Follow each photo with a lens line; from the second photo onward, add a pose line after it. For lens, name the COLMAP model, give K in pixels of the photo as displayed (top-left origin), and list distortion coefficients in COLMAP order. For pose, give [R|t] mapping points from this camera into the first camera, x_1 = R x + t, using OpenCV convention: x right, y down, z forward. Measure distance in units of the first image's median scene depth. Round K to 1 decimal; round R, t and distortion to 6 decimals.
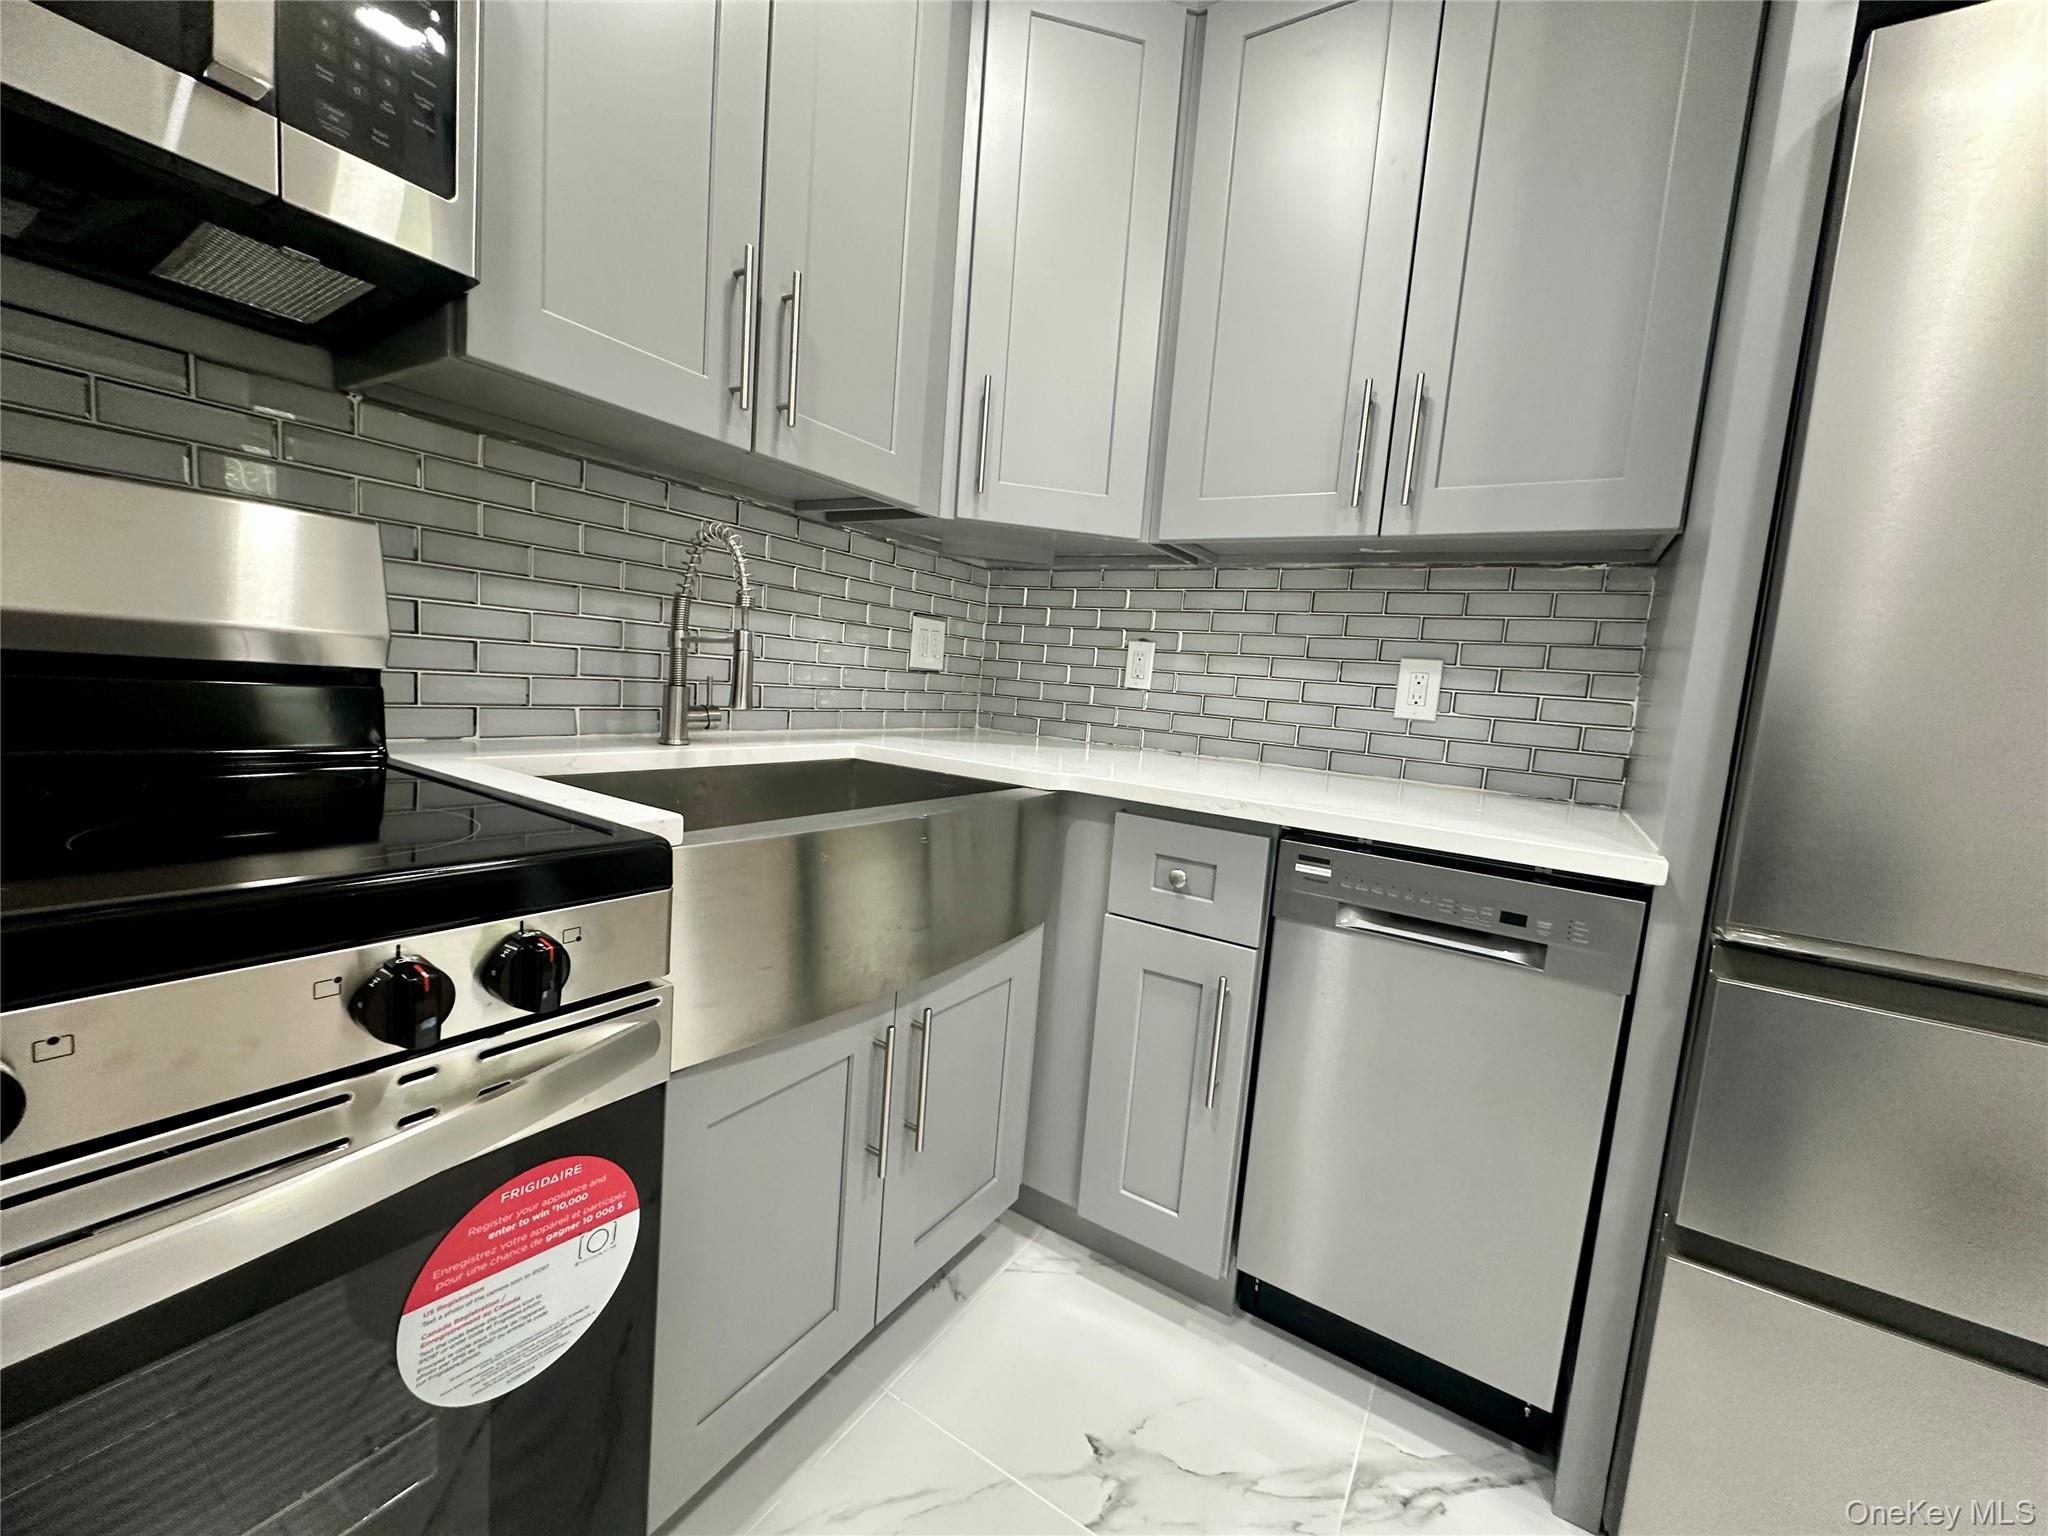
lens RADIAL K [[813.8, 0, 1025.9], [0, 813.8, 768.9], [0, 0, 1]] dist [-0.007655, -0.000260]
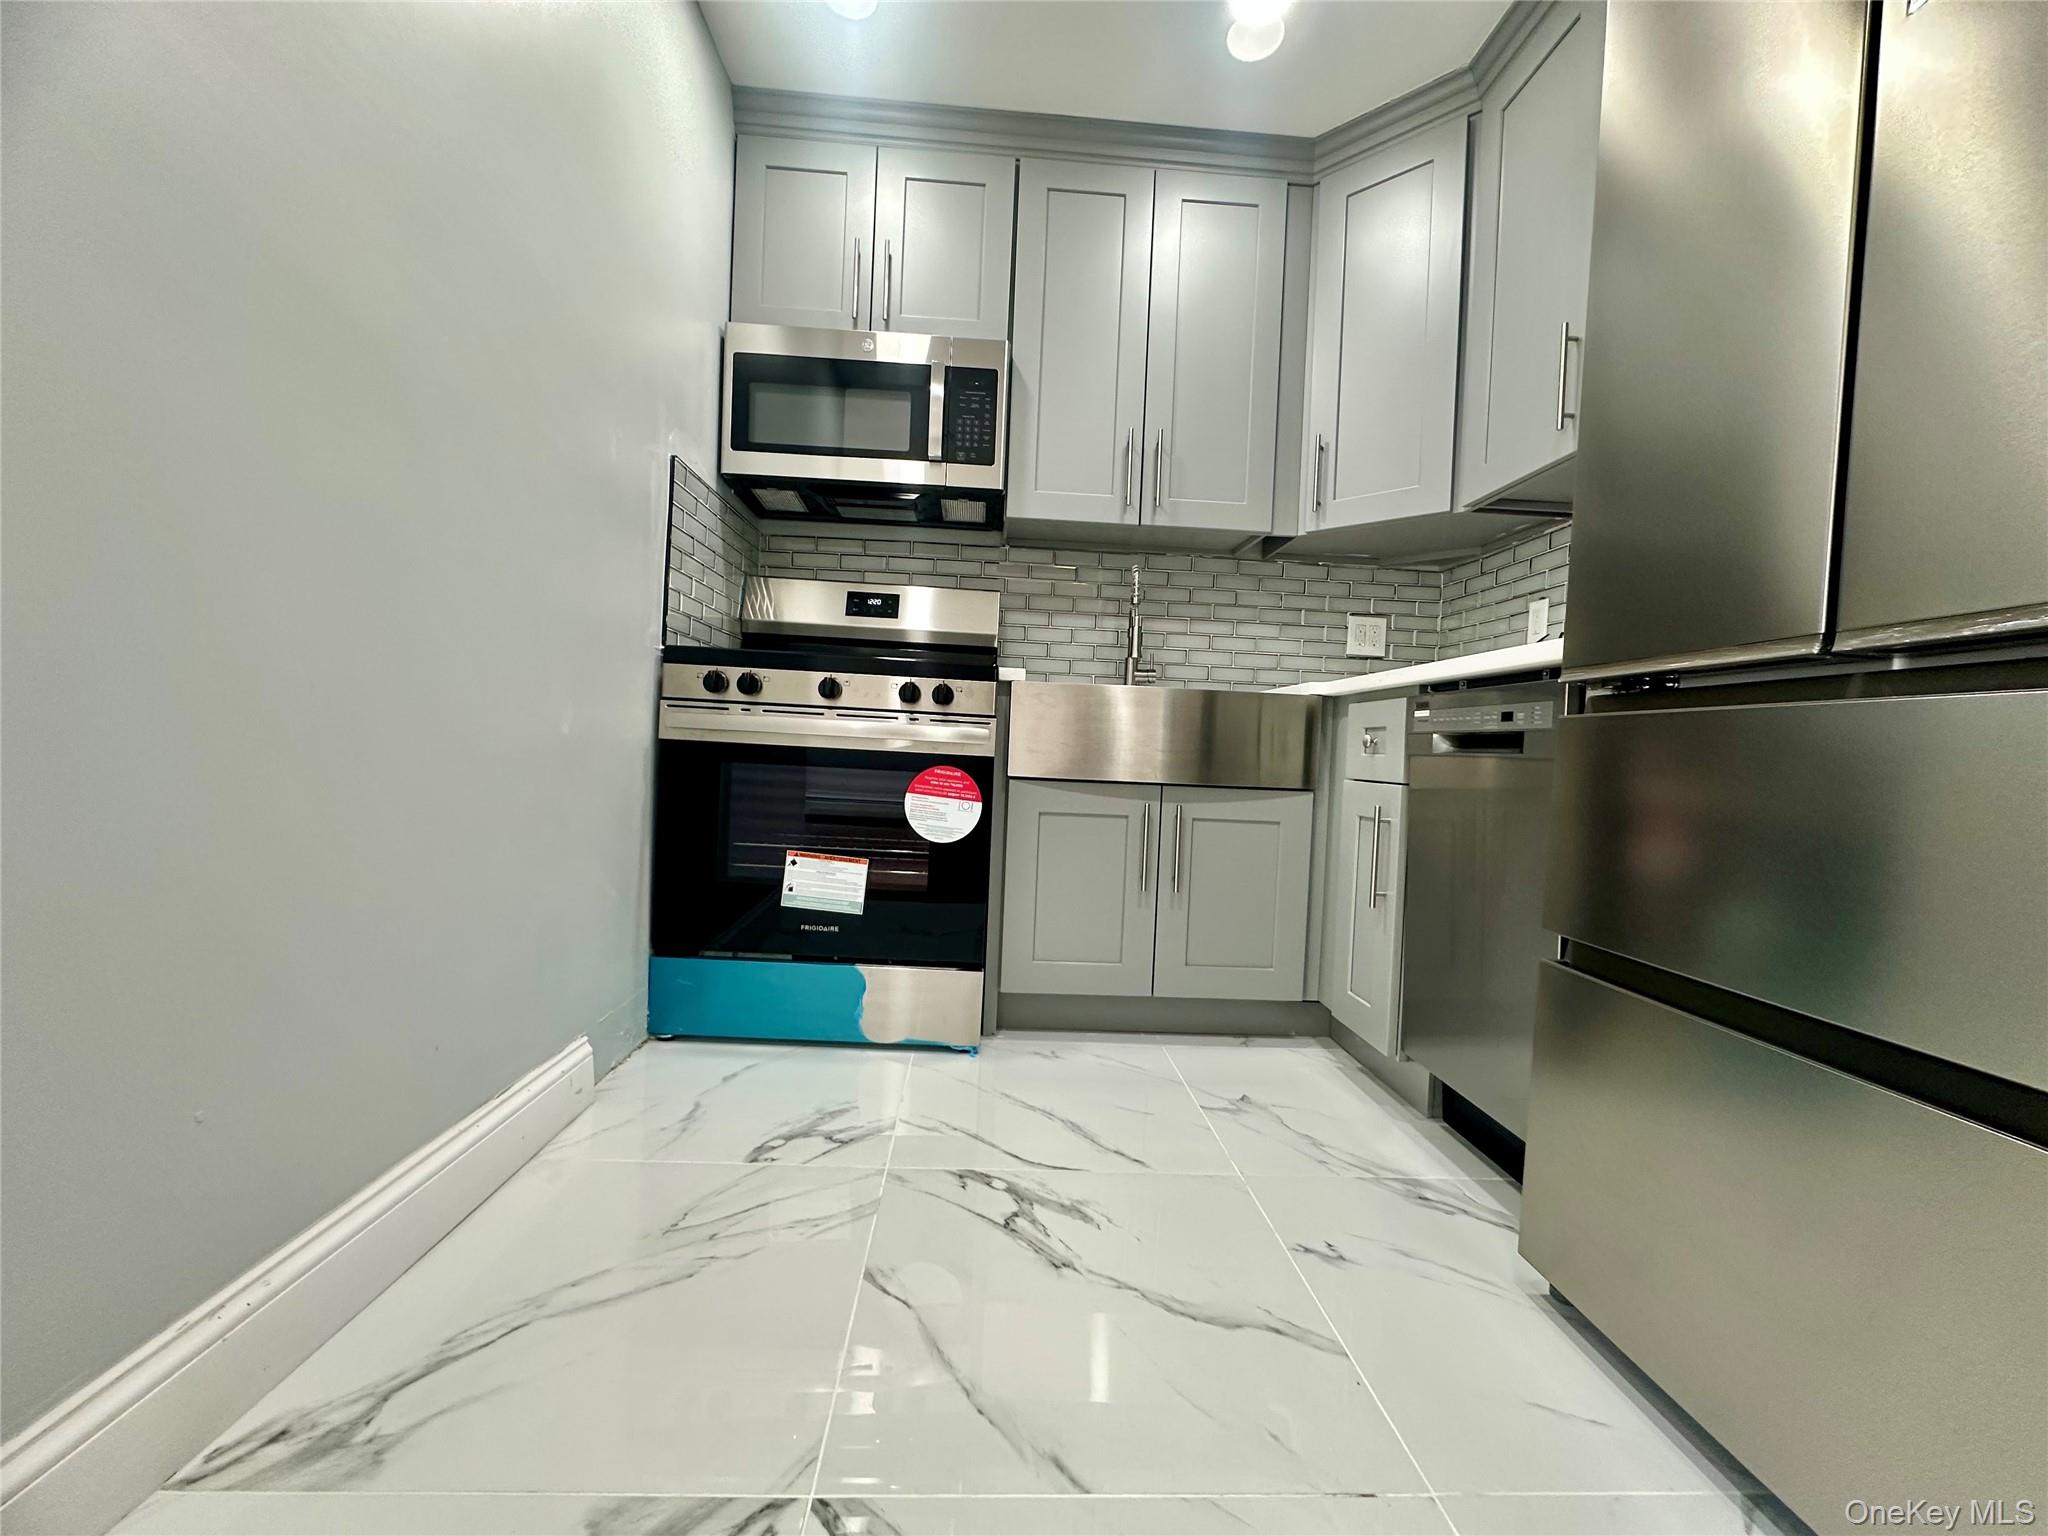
lens RADIAL K [[813.8, 0, 1020.6], [0, 813.8, 766.2], [0, 0, 1]] dist [-0.007655, -0.000260]
pose [[0.578675, -0.034776, -0.814816, 1.054377], [-0.088015, 0.990592, -0.104786, 0.407027], [0.810795, 0.132353, 0.570171, -0.263728]]
